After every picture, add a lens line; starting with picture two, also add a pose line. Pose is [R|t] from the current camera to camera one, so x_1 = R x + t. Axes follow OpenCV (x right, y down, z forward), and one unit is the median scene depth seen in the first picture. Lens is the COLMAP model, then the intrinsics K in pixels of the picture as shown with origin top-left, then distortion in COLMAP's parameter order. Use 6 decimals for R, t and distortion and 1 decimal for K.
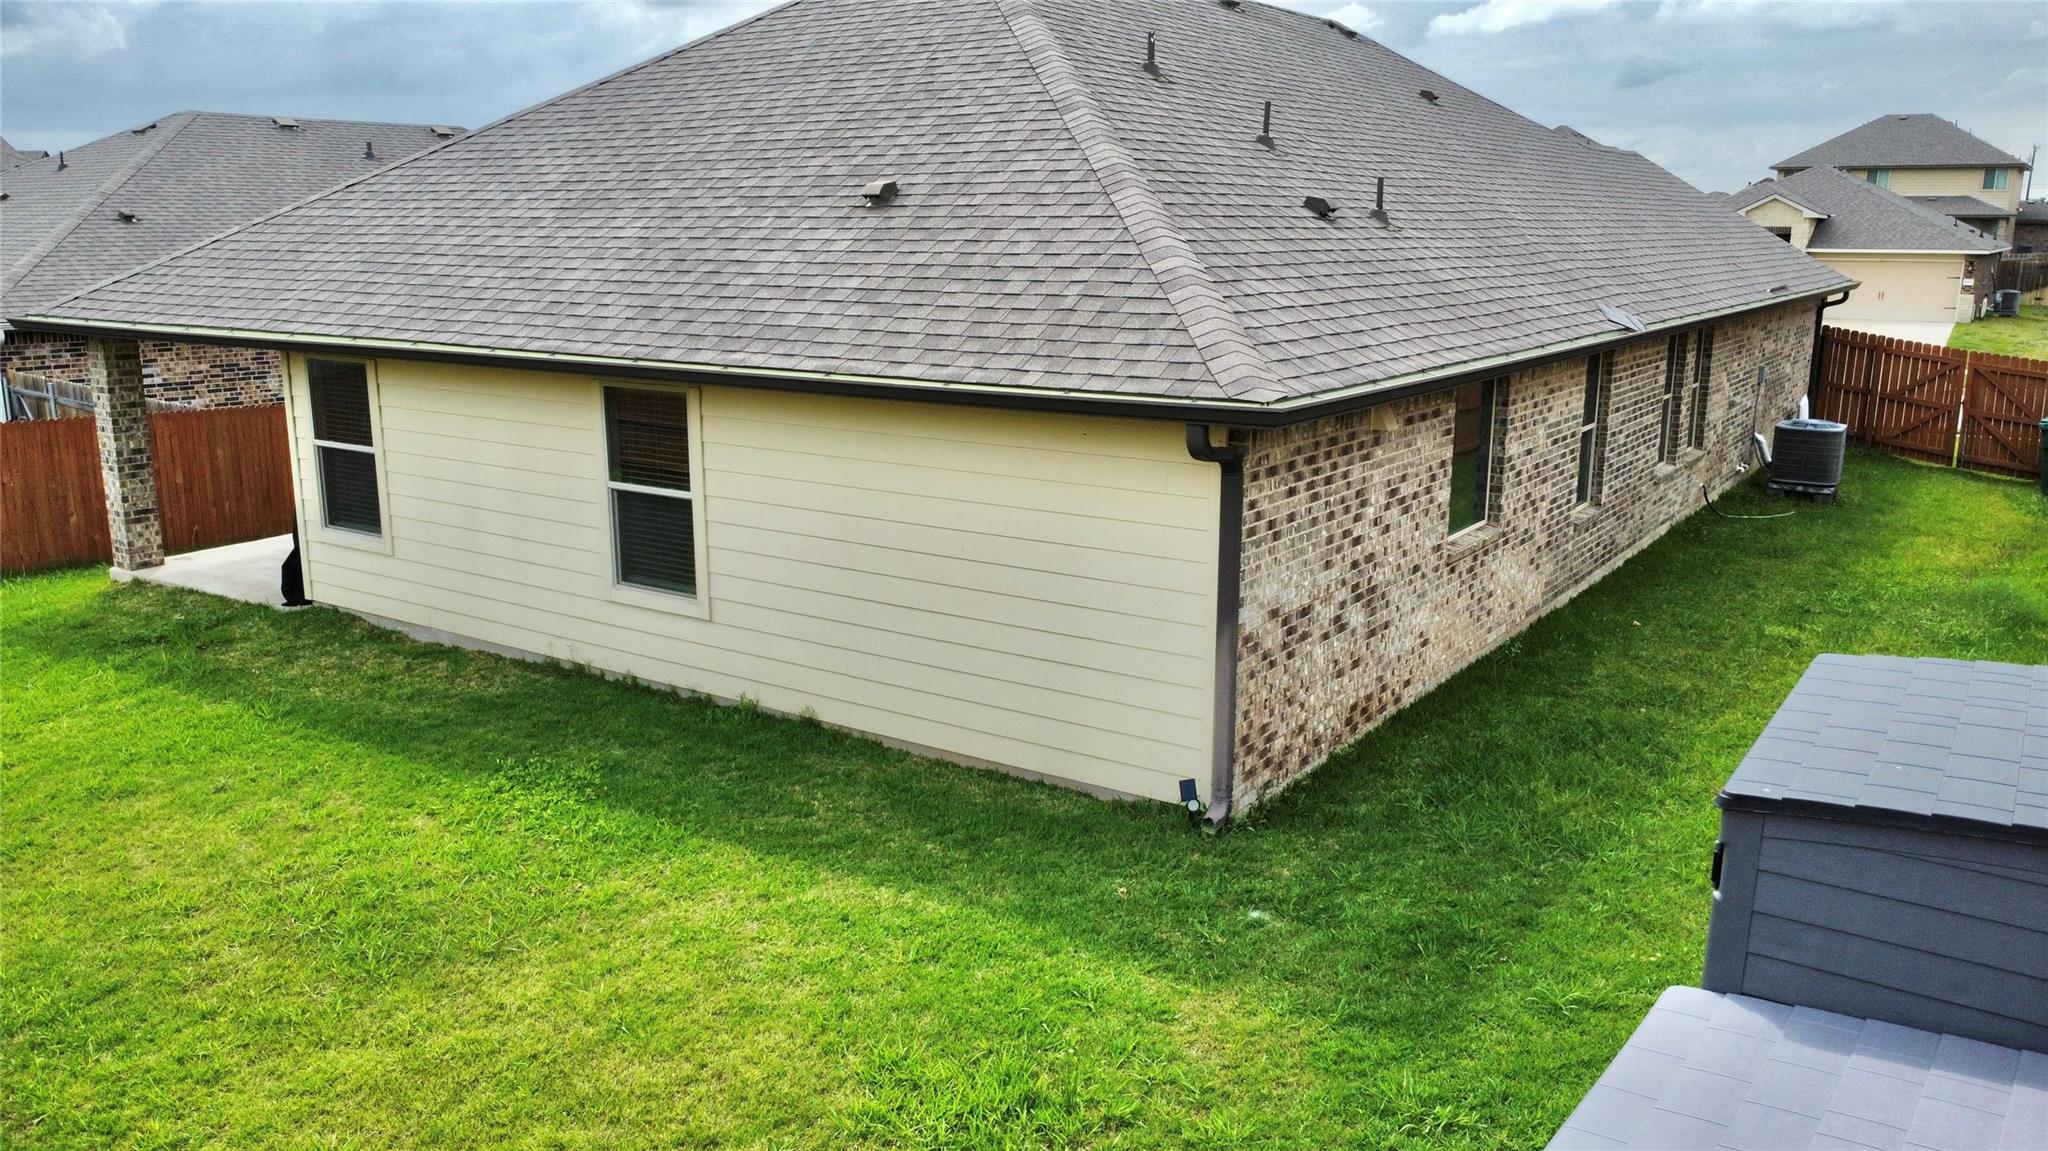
lens RADIAL K [[1548.6, 0, 1024.0], [0, 1548.6, 575.5], [0, 0, 1]] dist [-0.001527, -0.000826]
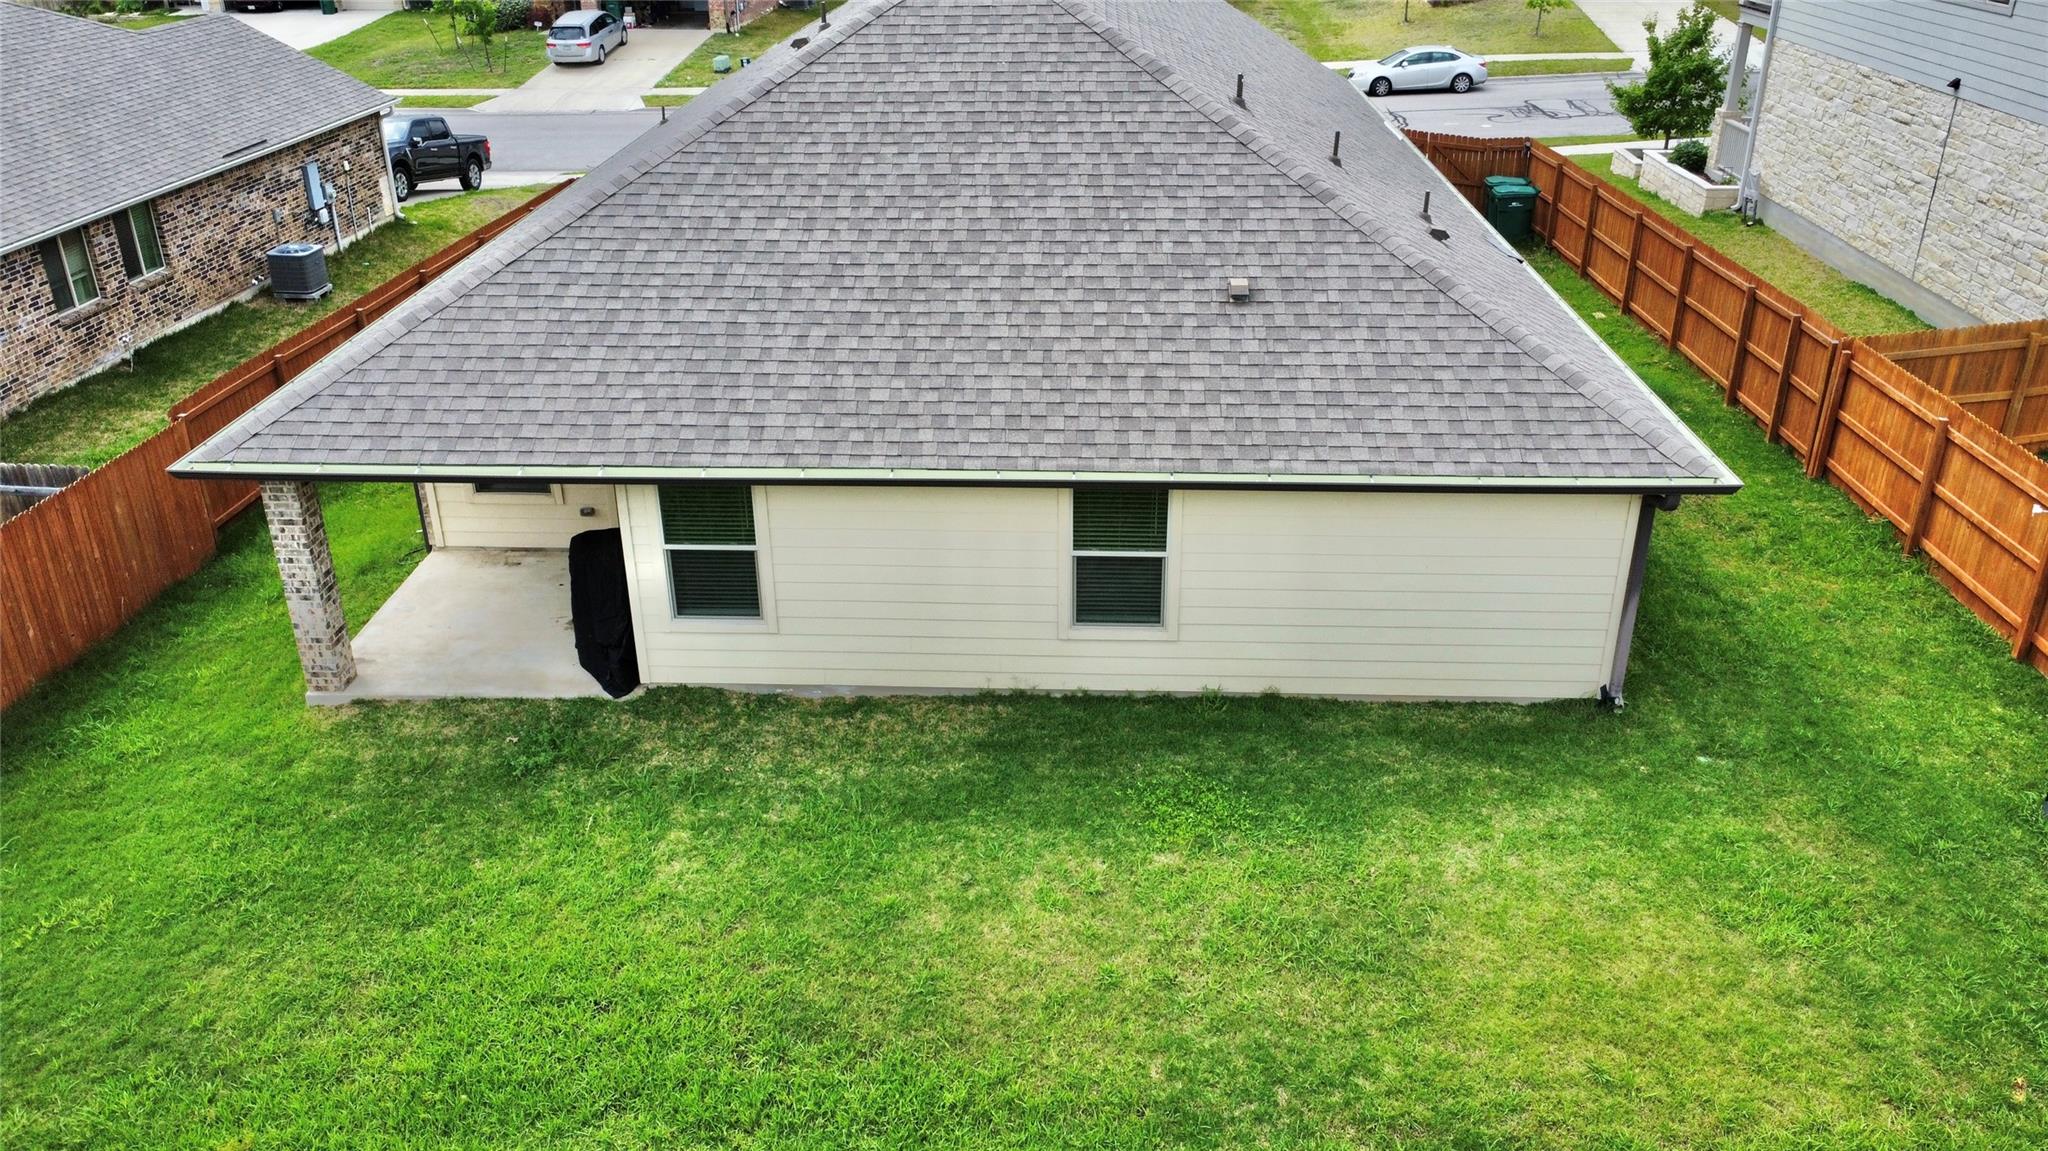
lens RADIAL K [[1548.6, 0, 1024.0], [0, 1548.6, 575.5], [0, 0, 1]] dist [-0.001527, -0.000826]
pose [[0.850107, -0.240013, 0.468734, -0.890421], [0.125025, 0.956635, 0.263093, -0.374831], [-0.511553, -0.165054, 0.843250, -0.030467]]
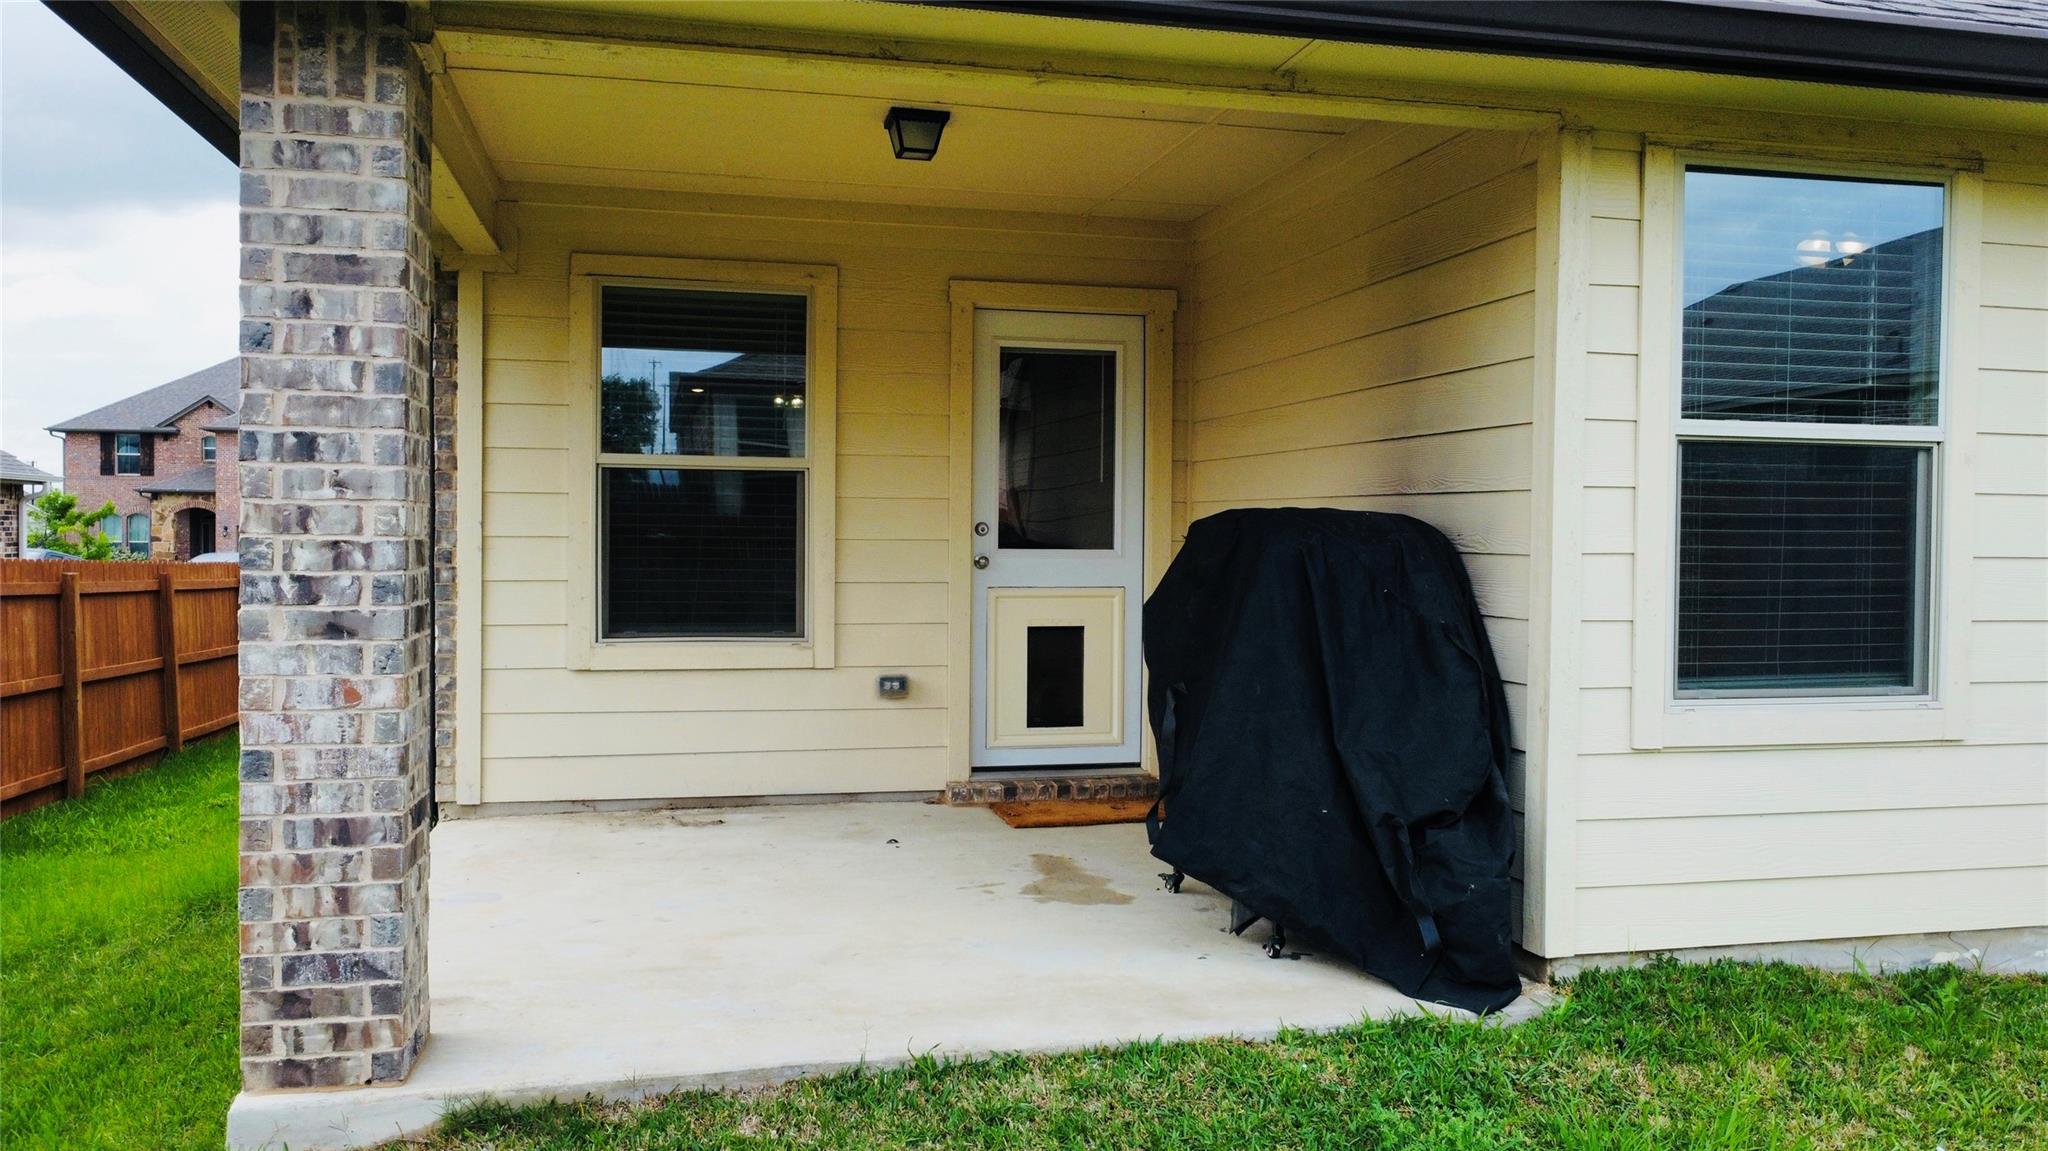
lens RADIAL K [[1548.6, 0, 1024.0], [0, 1548.6, 575.5], [0, 0, 1]] dist [-0.001527, -0.000826]
pose [[0.674638, -0.016117, 0.737973, -0.930327], [0.156521, 0.980151, -0.121681, -0.046099], [-0.721363, 0.197598, 0.663769, 1.056850]]
